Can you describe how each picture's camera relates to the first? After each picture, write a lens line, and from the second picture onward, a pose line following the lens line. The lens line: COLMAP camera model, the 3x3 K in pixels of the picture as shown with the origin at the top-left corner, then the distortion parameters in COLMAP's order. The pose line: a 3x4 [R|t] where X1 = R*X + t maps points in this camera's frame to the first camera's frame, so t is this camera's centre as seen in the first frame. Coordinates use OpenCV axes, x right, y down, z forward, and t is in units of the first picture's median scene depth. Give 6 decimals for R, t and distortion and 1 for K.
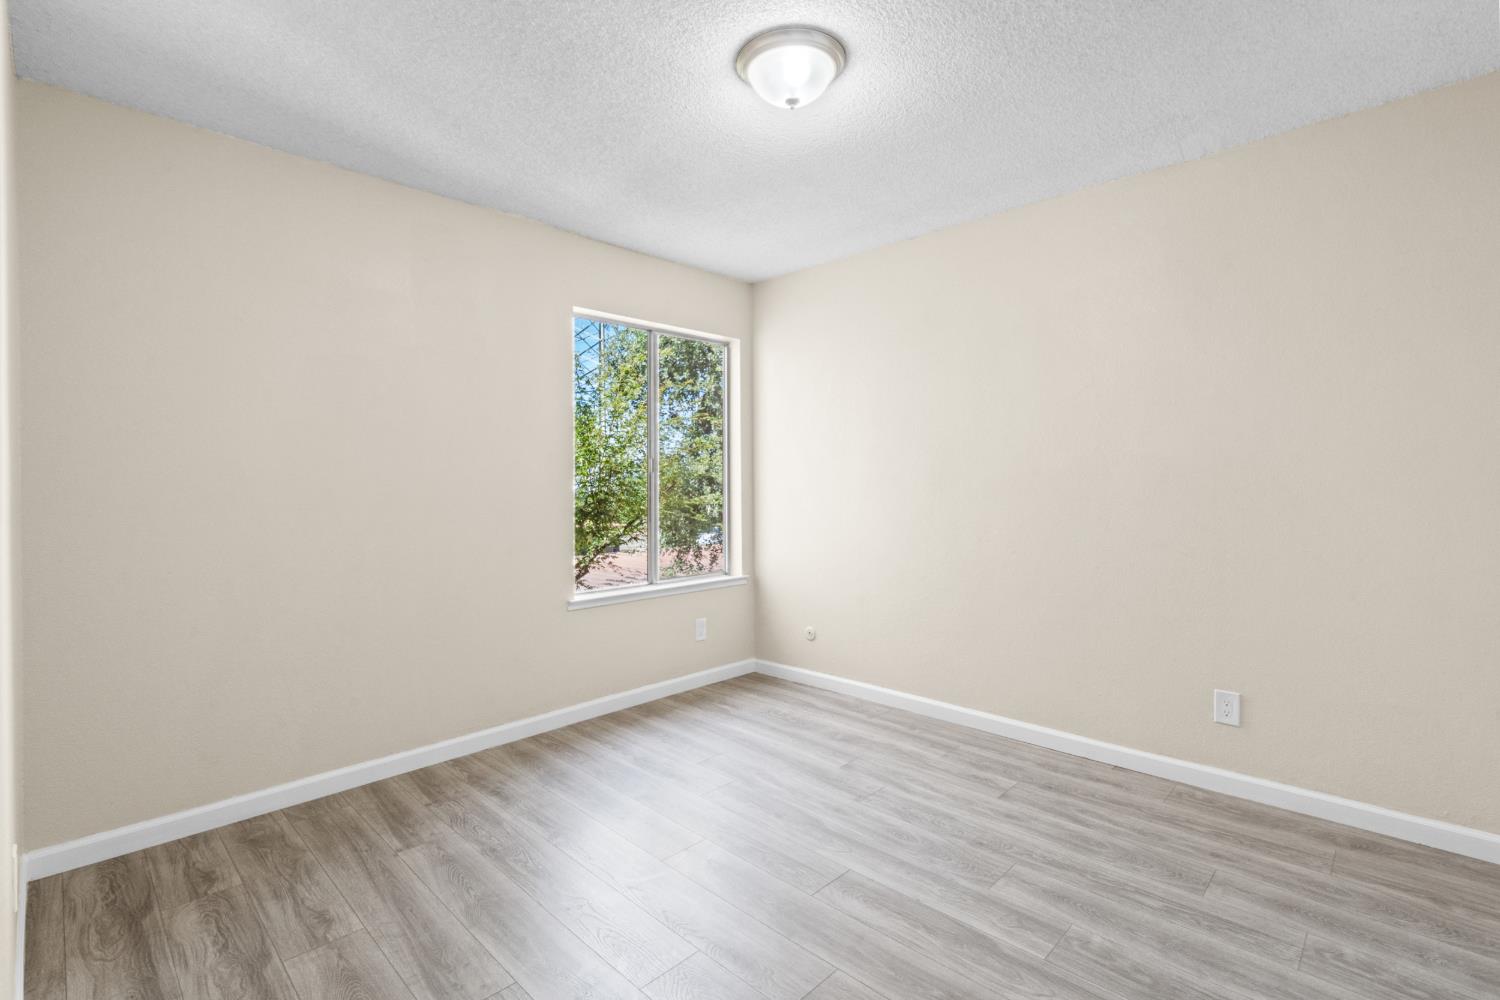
lens RADIAL K [[690.5, 0, 748.3], [0, 690.5, 485.9], [0, 0, 1]] dist [-0.001198, -0.000189]
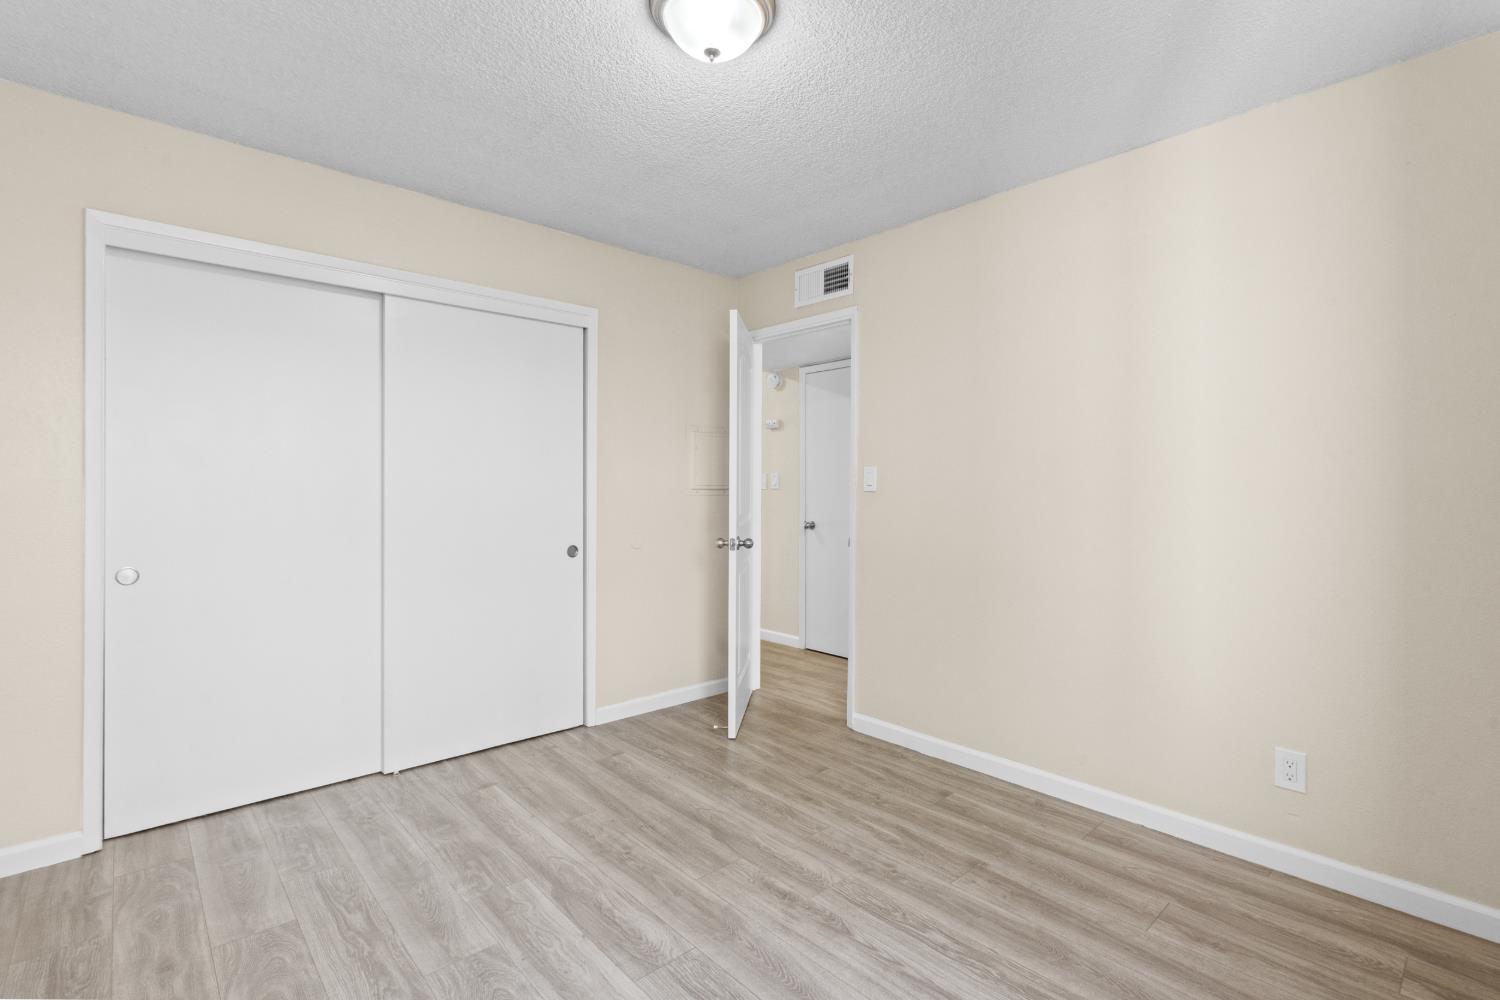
lens RADIAL K [[690.5, 0, 748.3], [0, 690.5, 485.9], [0, 0, 1]] dist [-0.001198, -0.000189]
pose [[-0.998825, 0.002971, 0.048364, -0.024528], [0.003267, 0.999976, 0.006053, -0.018124], [-0.048345, 0.006204, -0.998811, 1.968799]]
